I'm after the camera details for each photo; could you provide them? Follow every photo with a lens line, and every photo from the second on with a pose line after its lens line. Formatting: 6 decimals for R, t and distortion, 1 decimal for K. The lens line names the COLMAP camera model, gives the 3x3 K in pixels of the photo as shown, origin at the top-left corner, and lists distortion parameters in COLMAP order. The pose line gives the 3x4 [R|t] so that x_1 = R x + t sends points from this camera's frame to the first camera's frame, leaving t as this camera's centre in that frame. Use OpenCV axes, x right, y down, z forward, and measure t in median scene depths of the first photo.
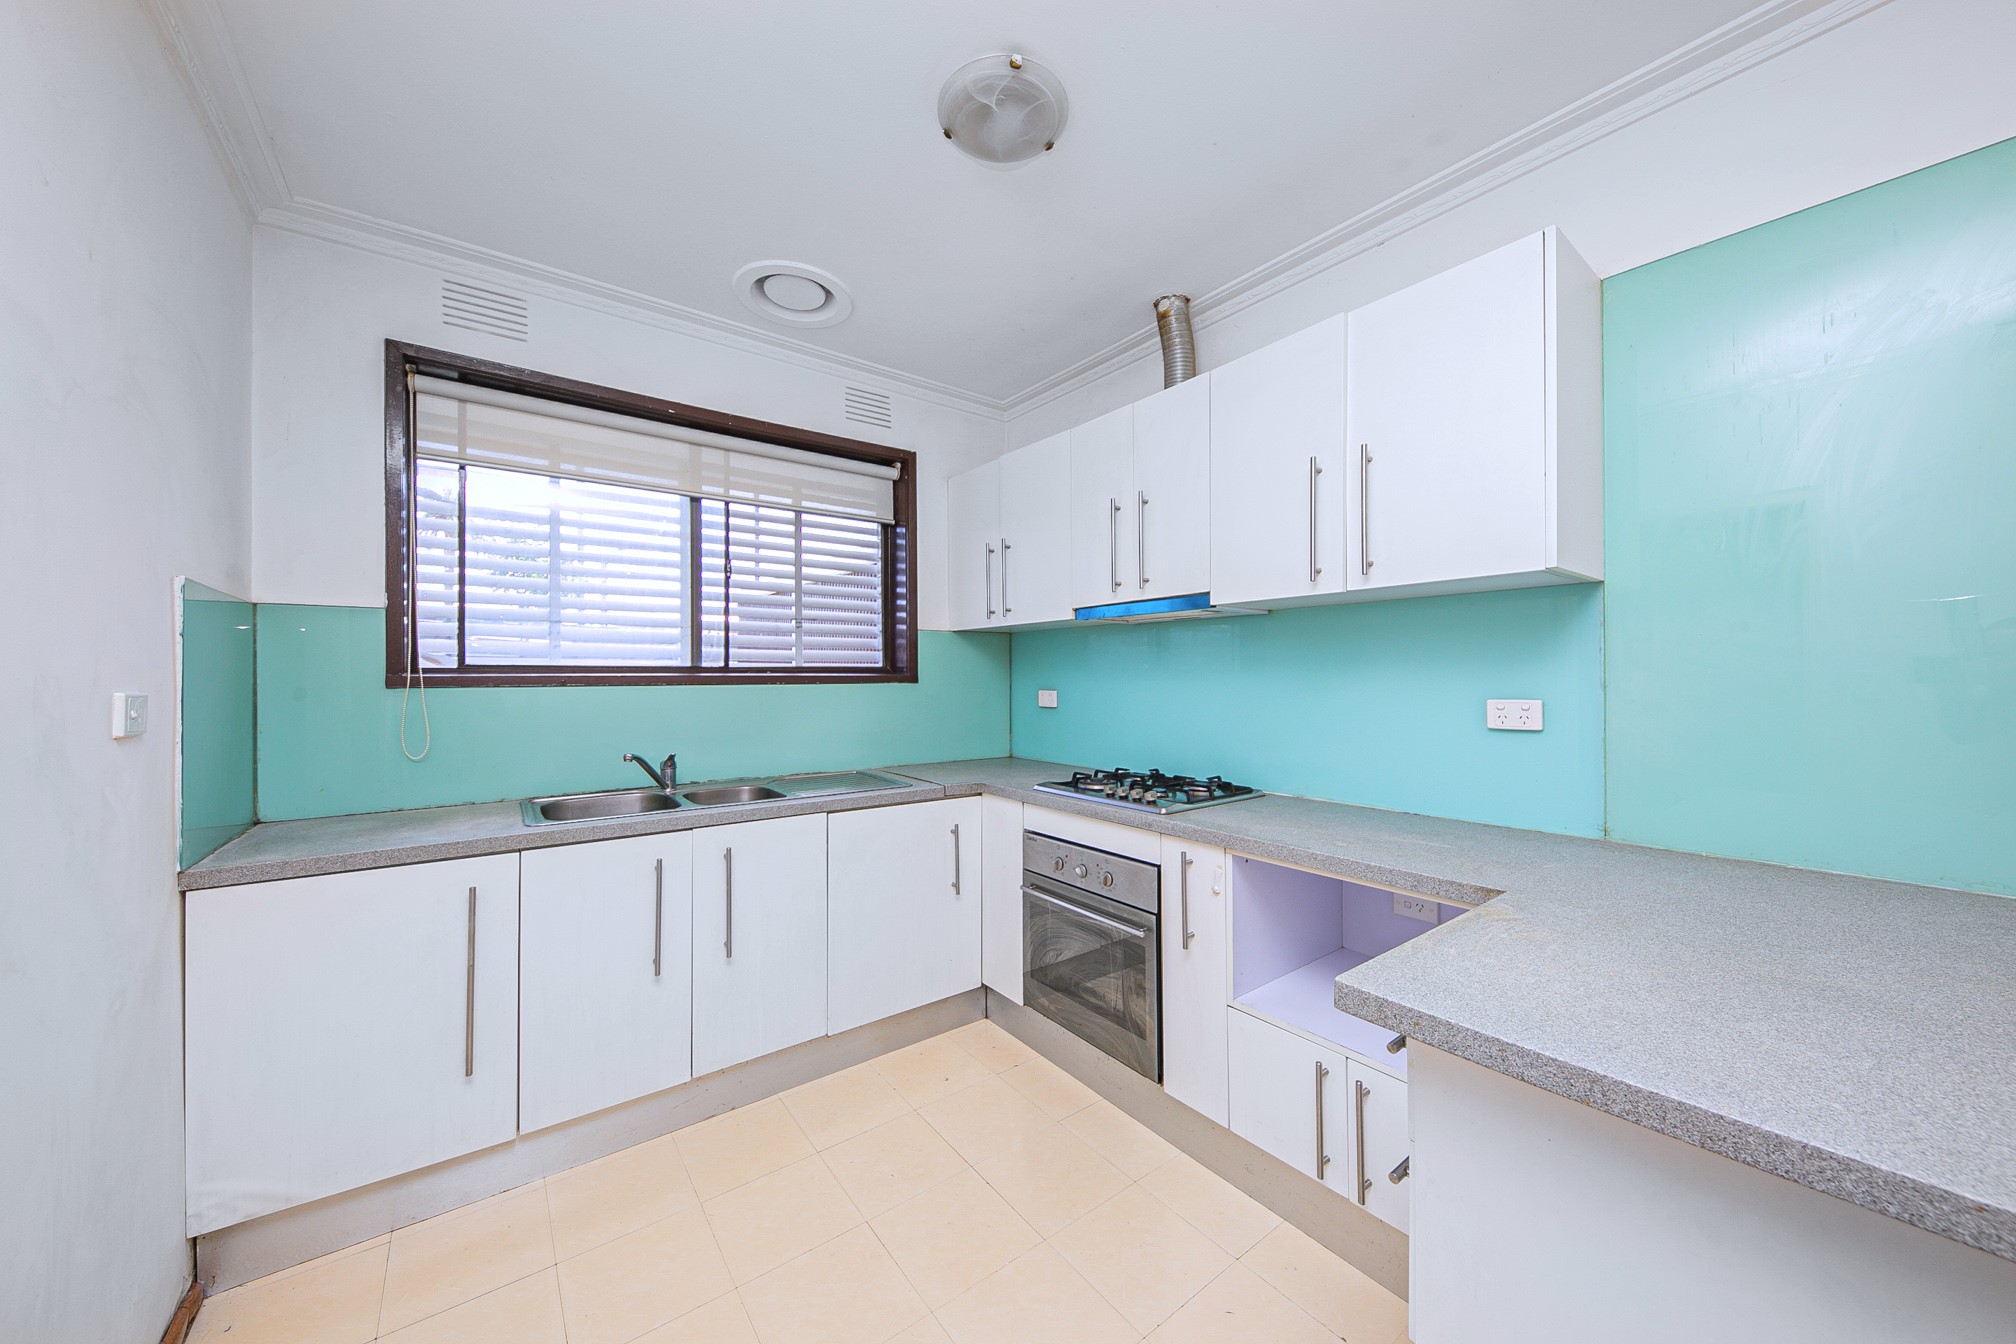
lens RADIAL K [[697.3, 0, 1002.0], [0, 697.3, 683.4], [0, 0, 1]] dist [0.001418, 0.000057]
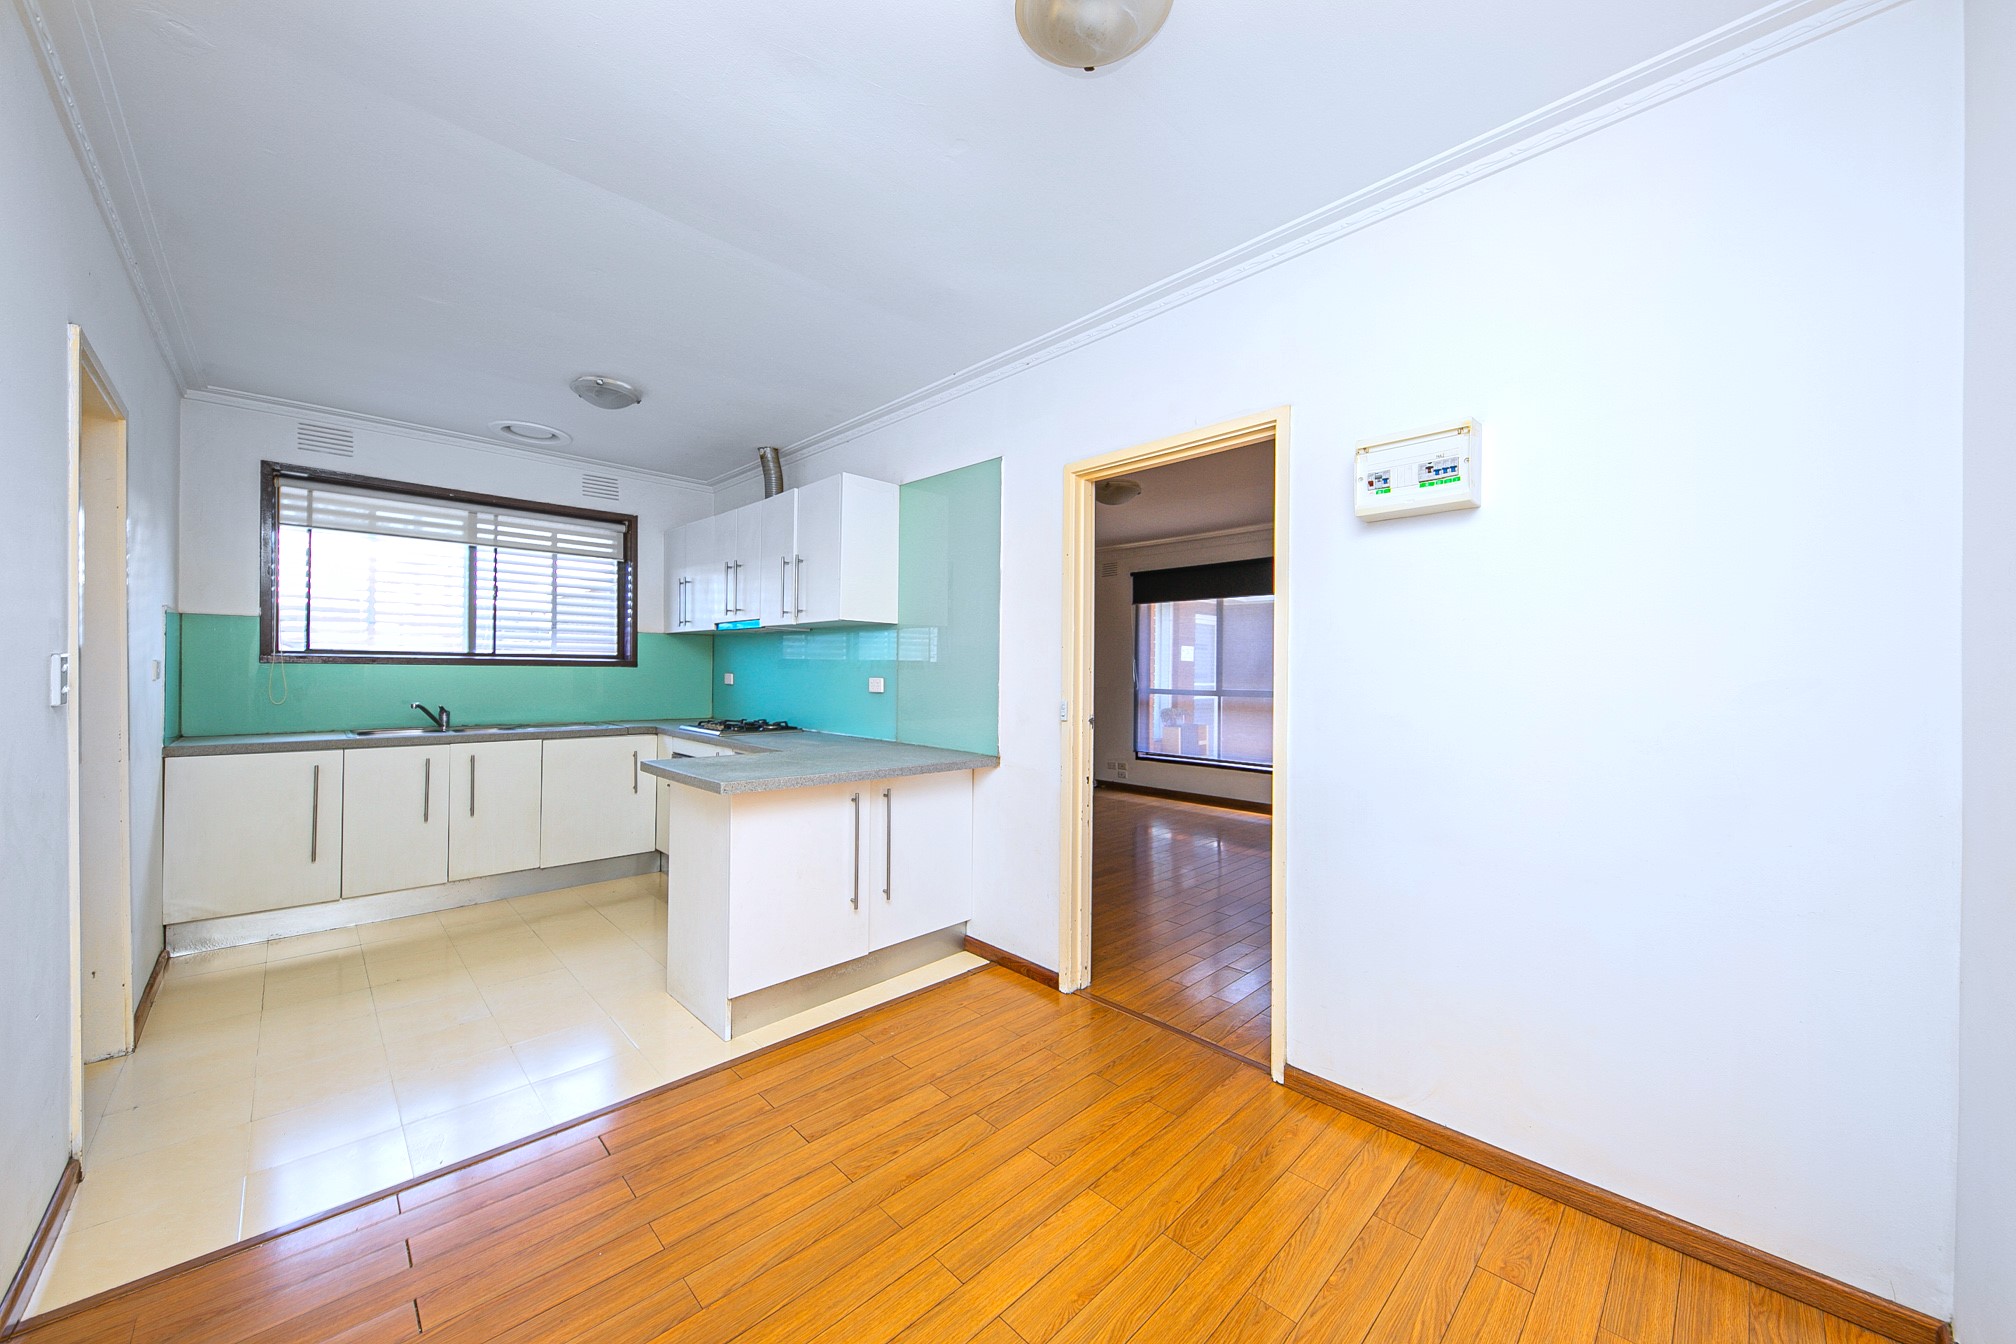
lens RADIAL K [[722.5, 0, 1008.0], [0, 722.5, 672.0], [0, 0, 1]] dist [-0.000860, -0.000144]
pose [[0.988465, 0.017725, 0.150411, 0.592309], [-0.017586, 0.999843, -0.002252, 0.002119], [-0.150427, -0.000419, 0.988621, -0.903414]]
